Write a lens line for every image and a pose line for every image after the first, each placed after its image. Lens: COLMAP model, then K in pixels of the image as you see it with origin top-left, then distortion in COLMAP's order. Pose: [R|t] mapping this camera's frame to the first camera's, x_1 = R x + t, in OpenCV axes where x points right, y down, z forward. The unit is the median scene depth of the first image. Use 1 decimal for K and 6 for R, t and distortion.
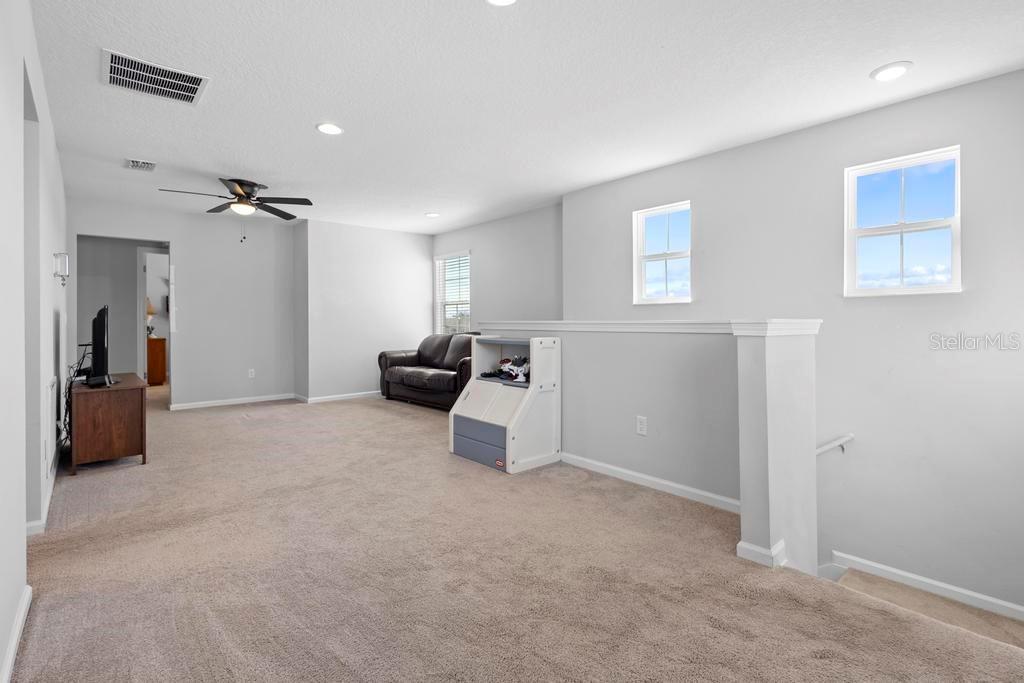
lens RADIAL K [[476.0, 0, 513.3], [0, 476.0, 321.5], [0, 0, 1]] dist [0.001587, 0.000424]
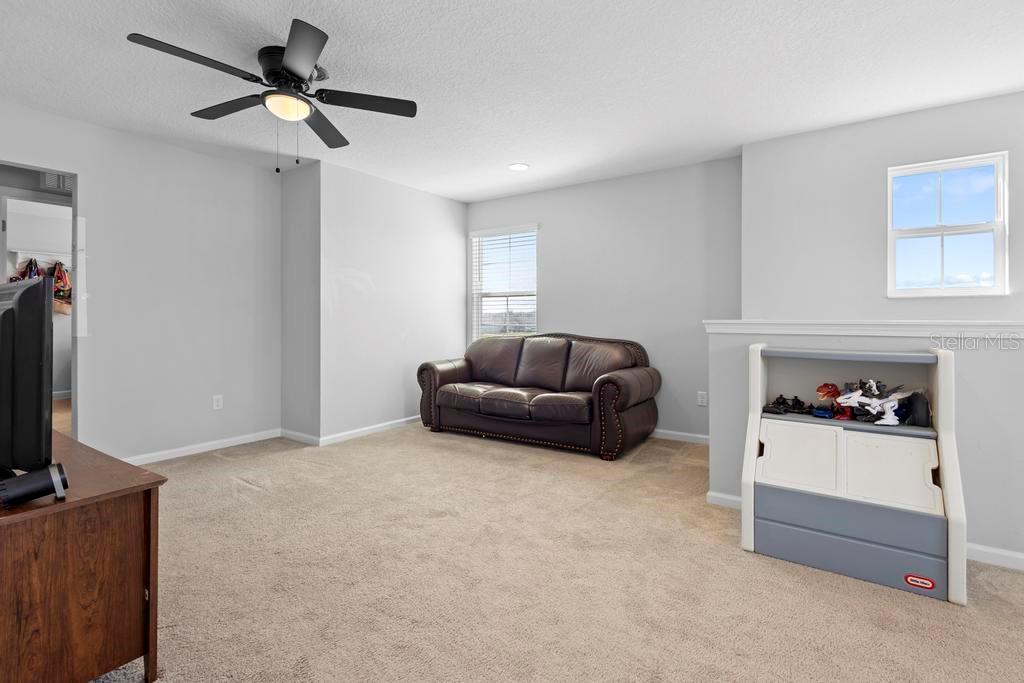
lens RADIAL K [[477.8, 0, 509.9], [0, 477.8, 316.9], [0, 0, 1]] dist [0.004913, 0.000261]
pose [[0.972017, 0.005001, 0.234856, -0.541525], [-0.004108, 0.999982, -0.004294, -0.001277], [-0.234874, 0.003209, 0.972021, 0.504215]]
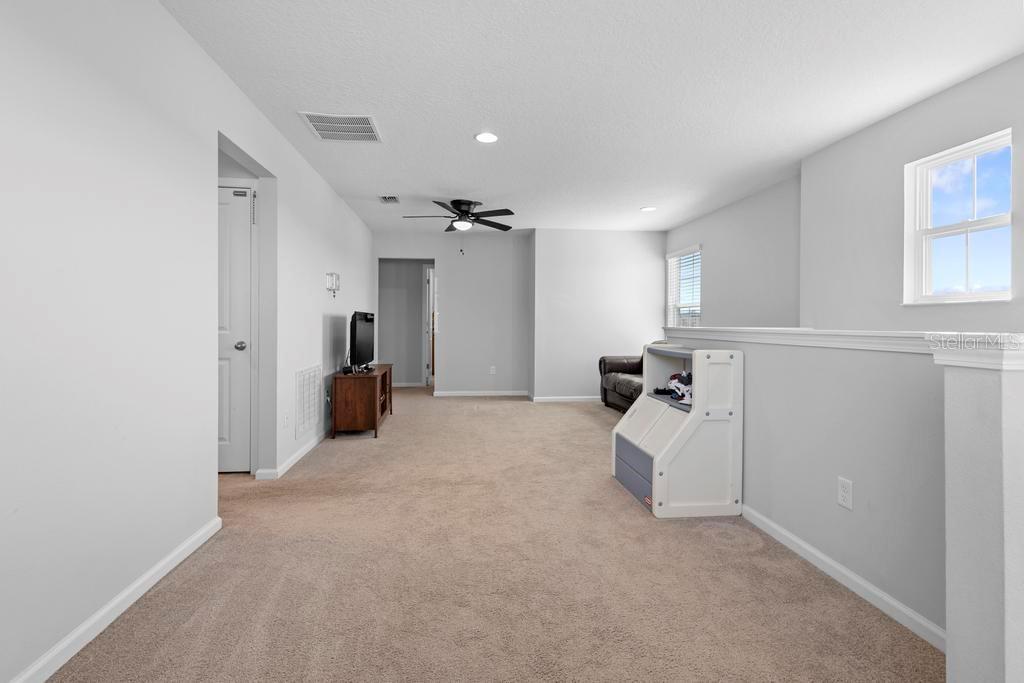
lens RADIAL K [[473.0, 0, 512.4], [0, 473.0, 325.3], [0, 0, 1]] dist [0.004296, 0.000608]
pose [[0.821108, 0.011382, -0.570659, 0.211936], [-0.010068, 0.999934, 0.005458, -0.006792], [0.570684, 0.001264, 0.821169, 0.170203]]
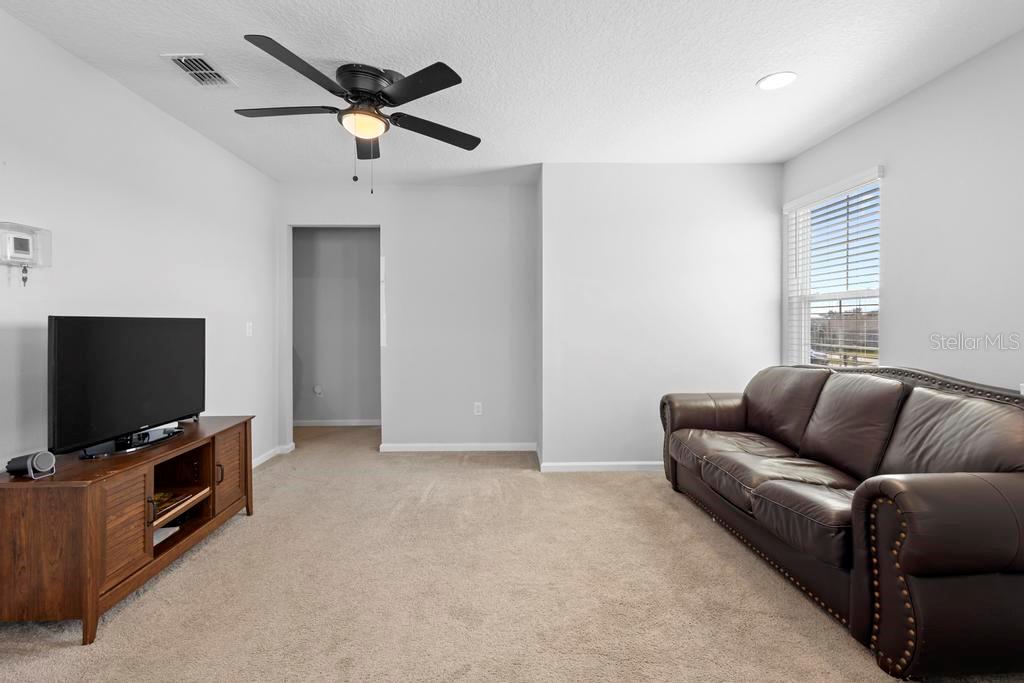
lens RADIAL K [[473.0, 0, 512.4], [0, 473.0, 325.3], [0, 0, 1]] dist [0.004296, 0.000608]
pose [[0.767238, 0.006141, -0.641333, -0.127135], [-0.002512, 0.999975, 0.006570, -0.025082], [0.641358, -0.003430, 0.767234, 0.845728]]
